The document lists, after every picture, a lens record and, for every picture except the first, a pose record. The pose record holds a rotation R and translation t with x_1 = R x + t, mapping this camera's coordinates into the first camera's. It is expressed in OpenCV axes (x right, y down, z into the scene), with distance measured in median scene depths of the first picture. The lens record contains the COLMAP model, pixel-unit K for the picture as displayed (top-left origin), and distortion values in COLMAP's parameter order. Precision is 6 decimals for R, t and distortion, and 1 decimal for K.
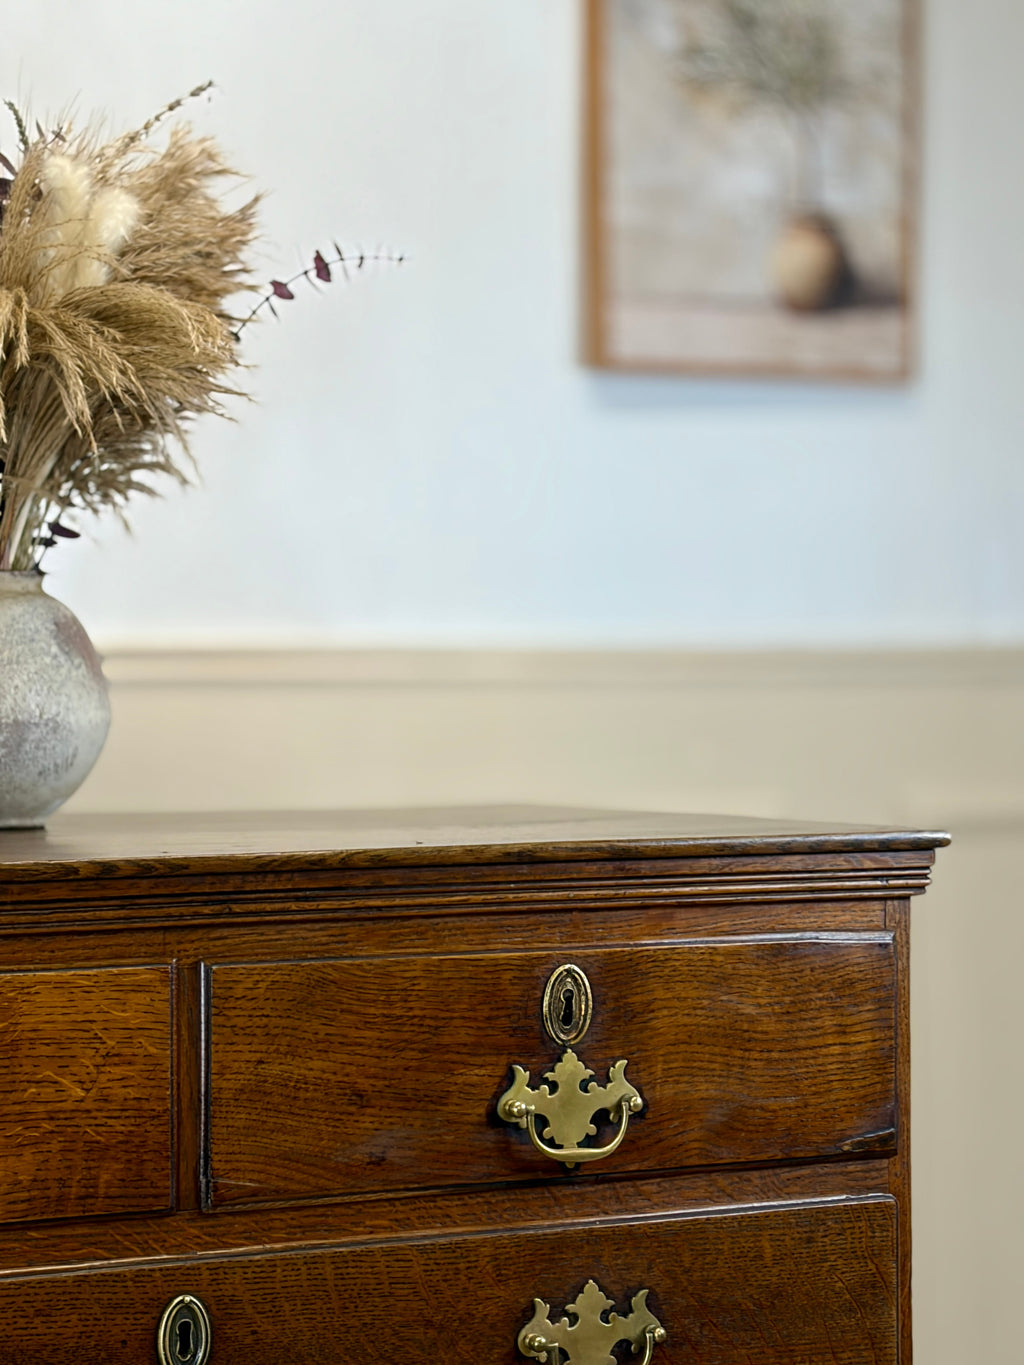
lens RADIAL K [[3261.8, 0, 474.7], [0, 3261.8, 702.0], [0, 0, 1]] dist [0.302595, -1.653063]
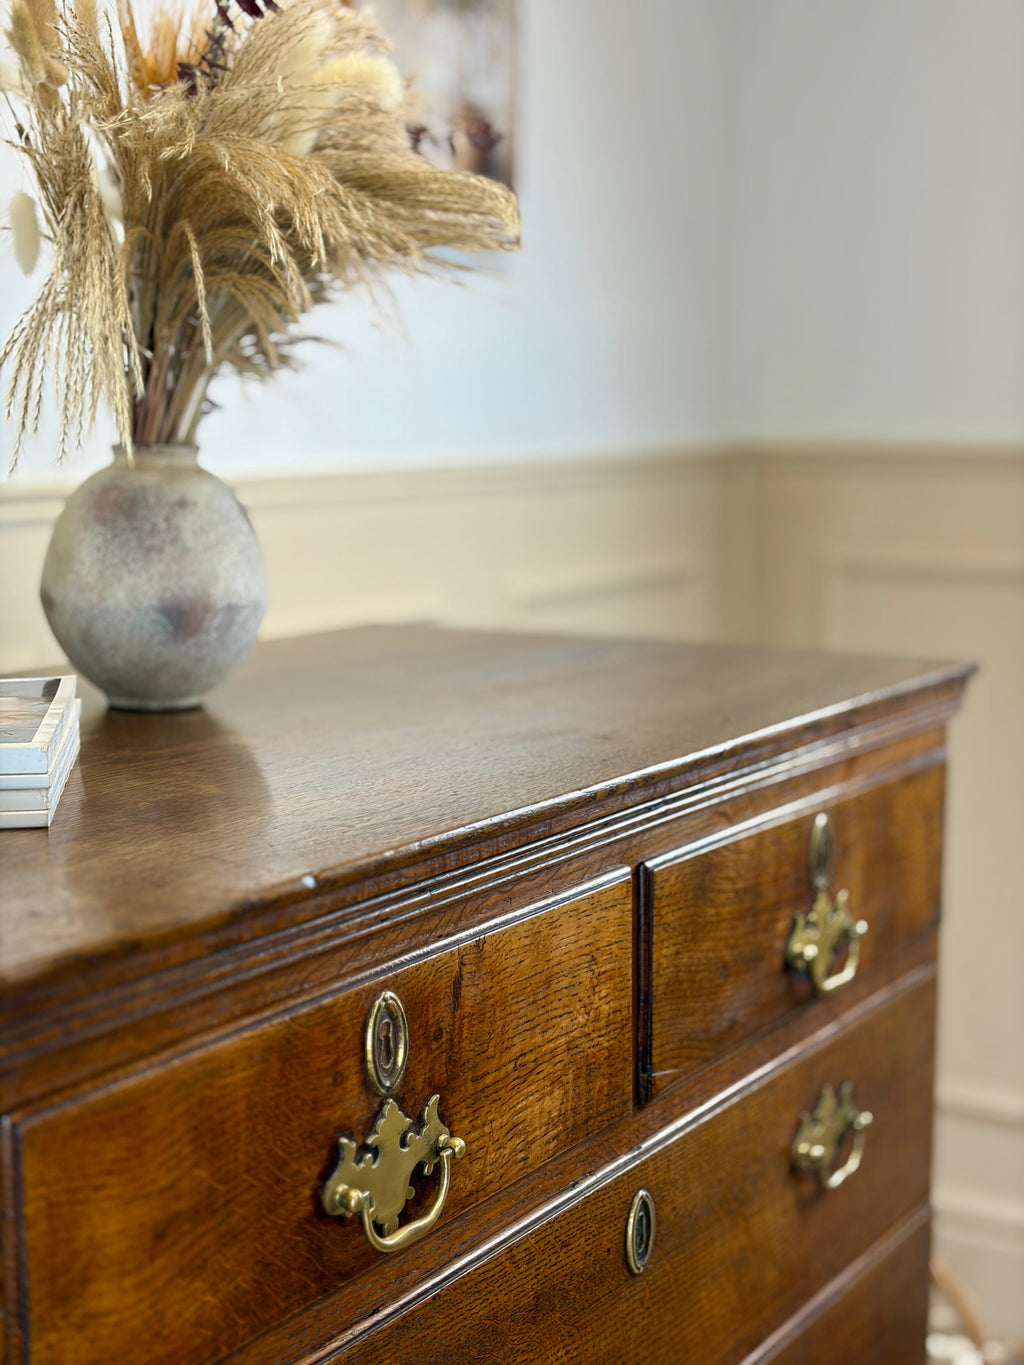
lens RADIAL K [[2047.3, 0, 507.6], [0, 2047.3, 689.0], [0, 0, 1]] dist [0.246910, -1.039854]
pose [[0.862179, -0.067224, 0.502123, -0.418811], [0.000468, 0.991262, 0.131907, -0.055534], [-0.506603, -0.113492, 0.854677, 0.475589]]
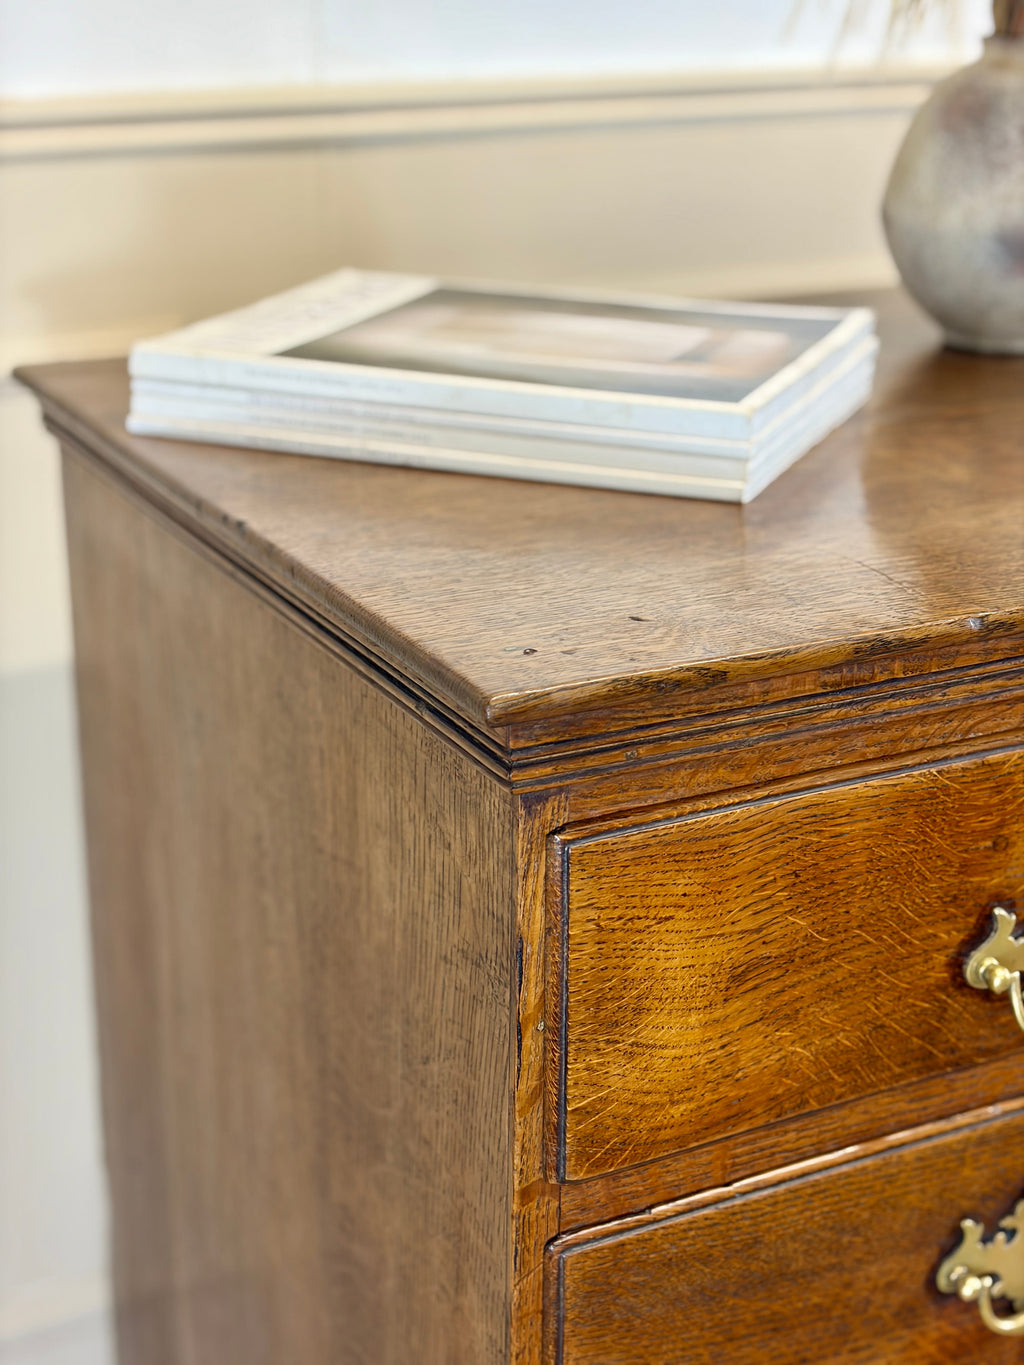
lens RADIAL K [[2047.3, 0, 507.6], [0, 2047.3, 689.0], [0, 0, 1]] dist [0.246910, -1.039854]
pose [[0.999916, 0.011347, 0.006318, -0.319086], [-0.012834, 0.937829, 0.346861, -0.074465], [-0.001990, -0.346912, 0.937895, 0.517080]]
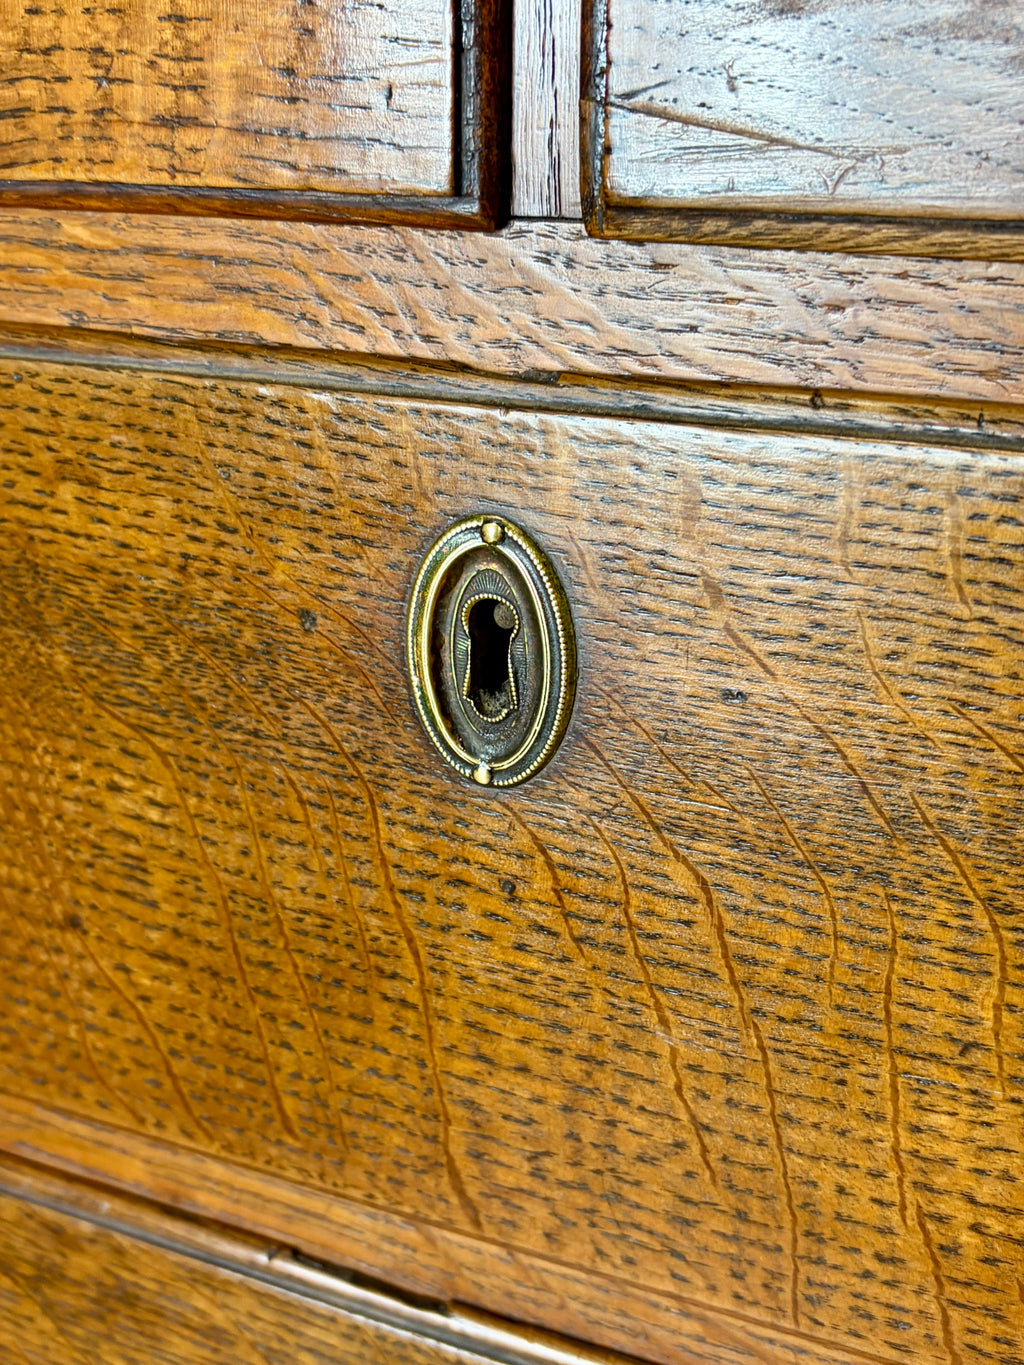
lens RADIAL K [[1605.1, 0, 505.9], [0, 1605.1, 686.0], [0, 0, 1]] dist [0.204886, -0.785238]
pose [[0.624992, 0.272645, -0.731471, 0.020599], [-0.021550, 0.942694, 0.332962, 0.141909], [0.780334, -0.192335, 0.595051, 0.881761]]
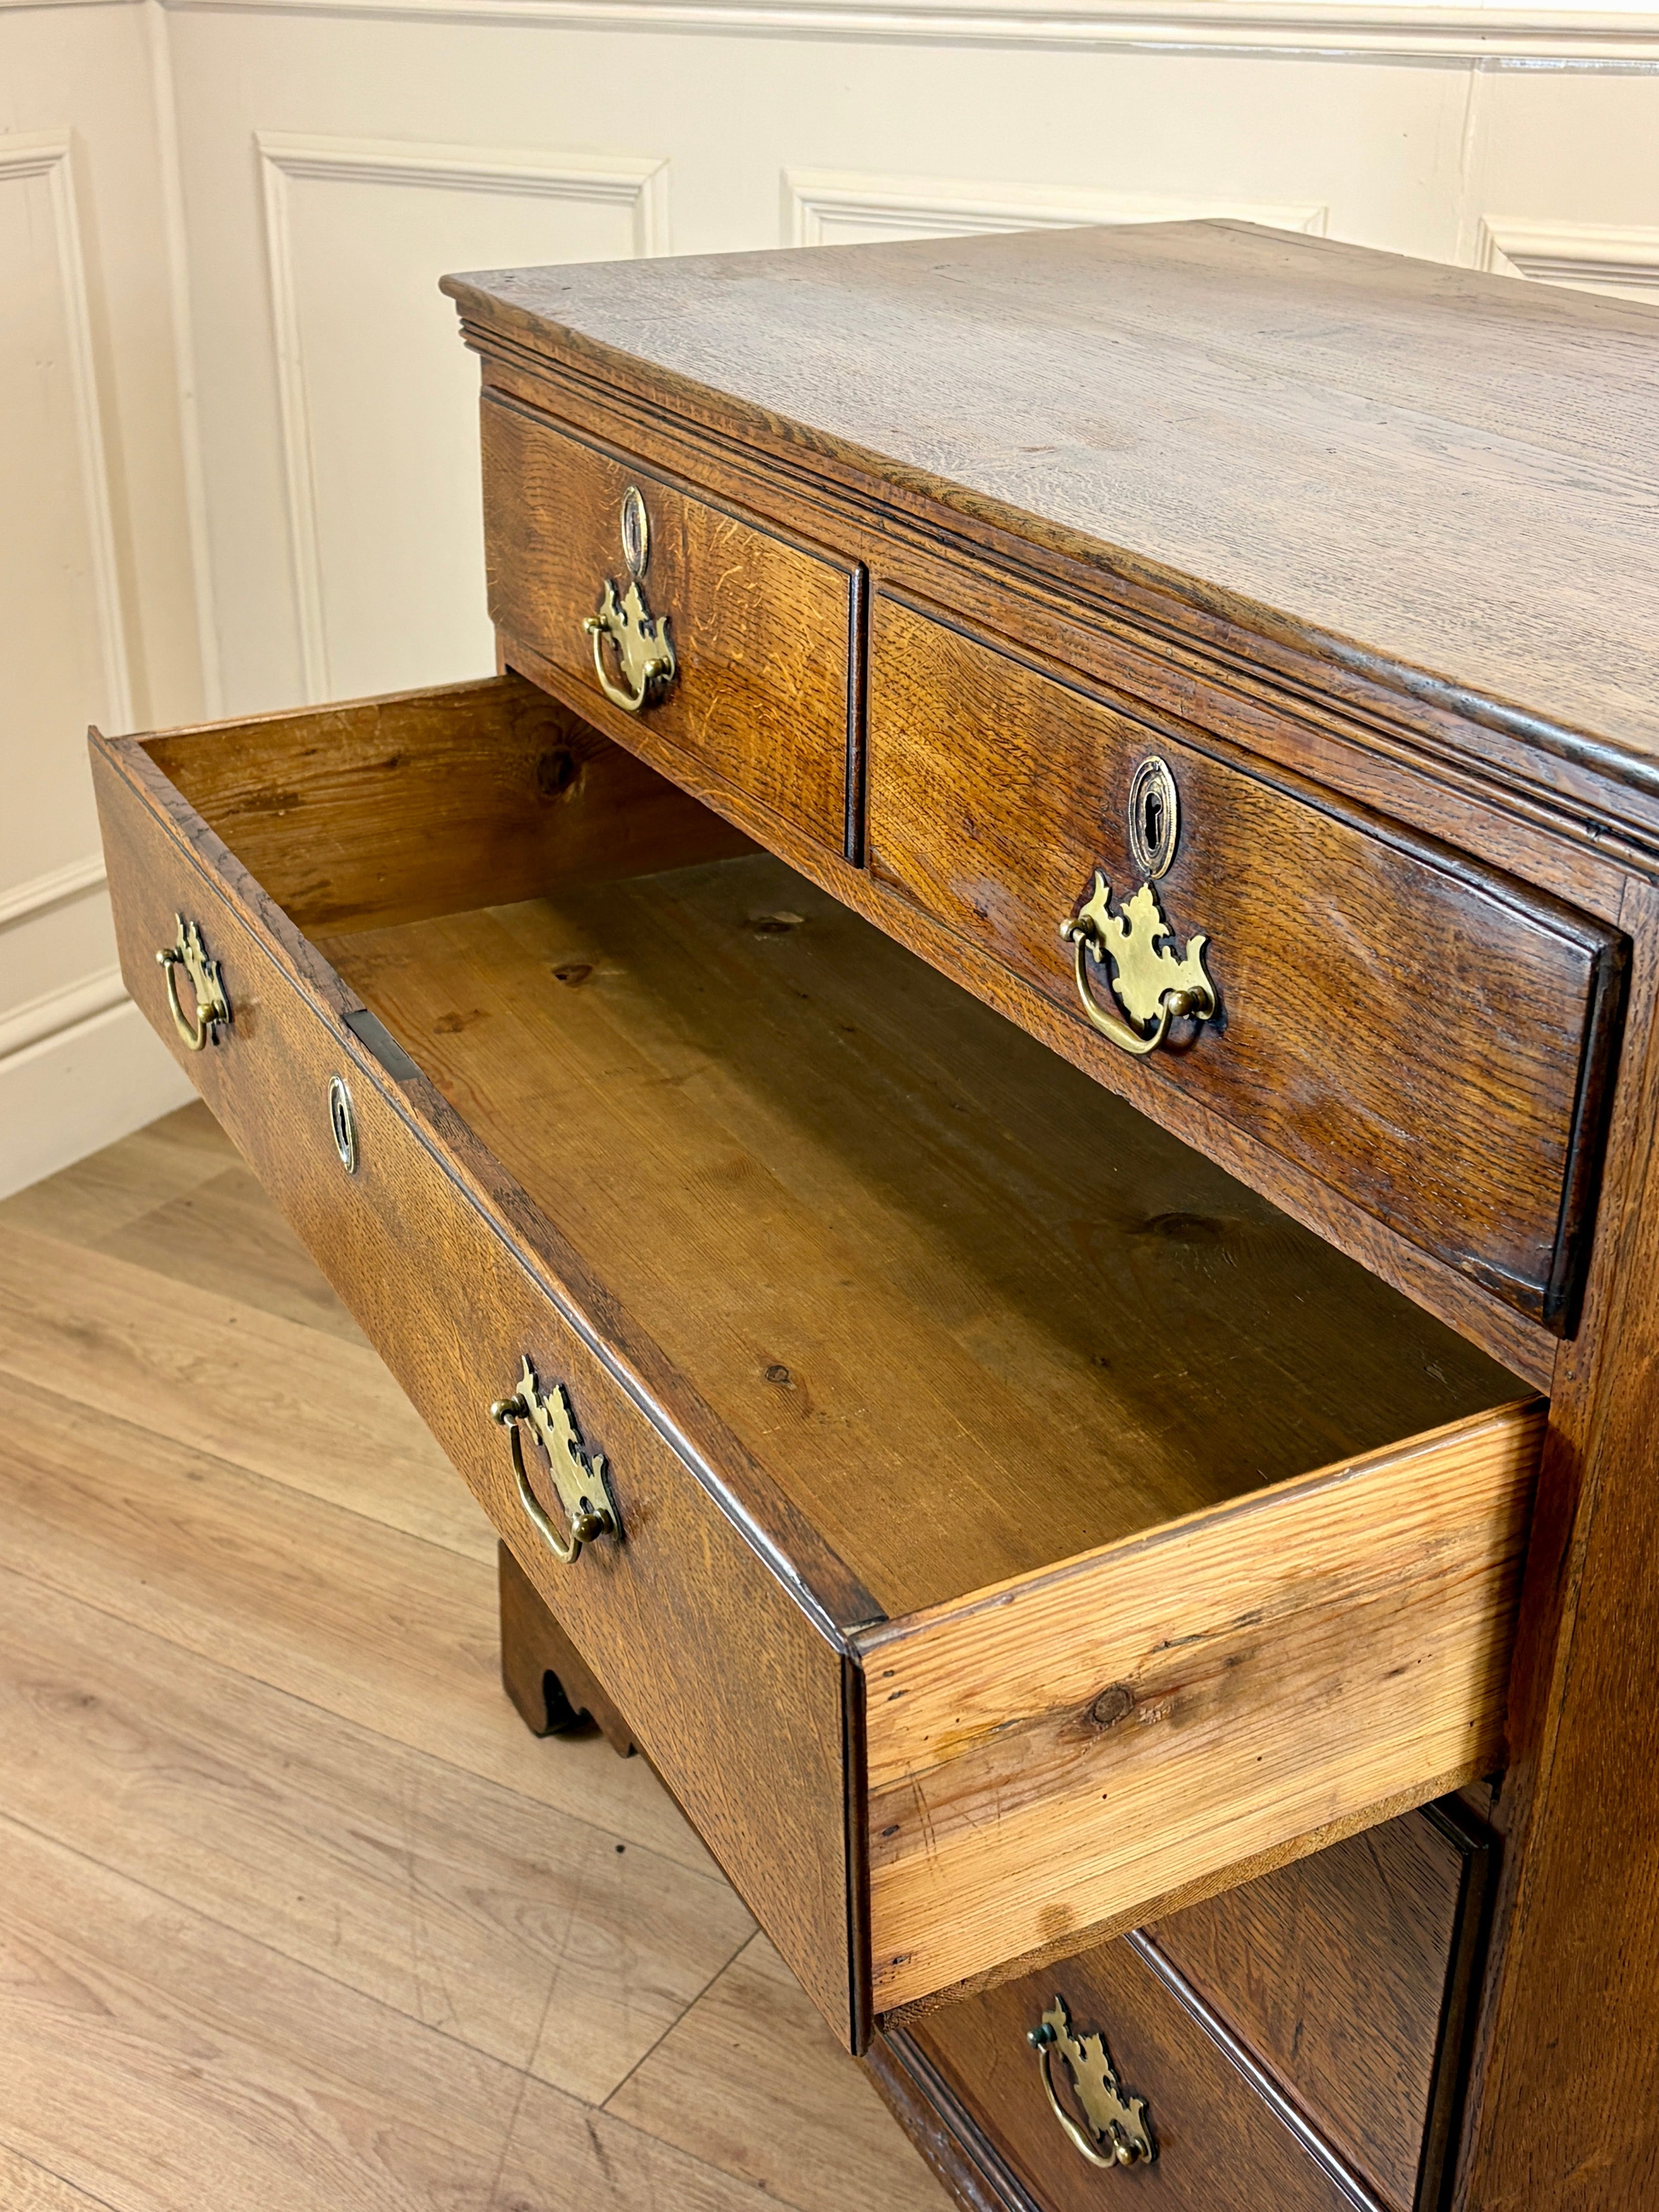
lens RADIAL K [[2601.1, 0, 819.7], [0, 2601.1, 1111.7], [0, 0, 1]] dist [0.204886, -0.785238]
pose [[0.003850, 0.441218, -0.897392, 0.525576], [-0.014013, 0.897334, 0.441129, -0.082537], [0.999894, 0.010877, 0.009637, 0.952832]]
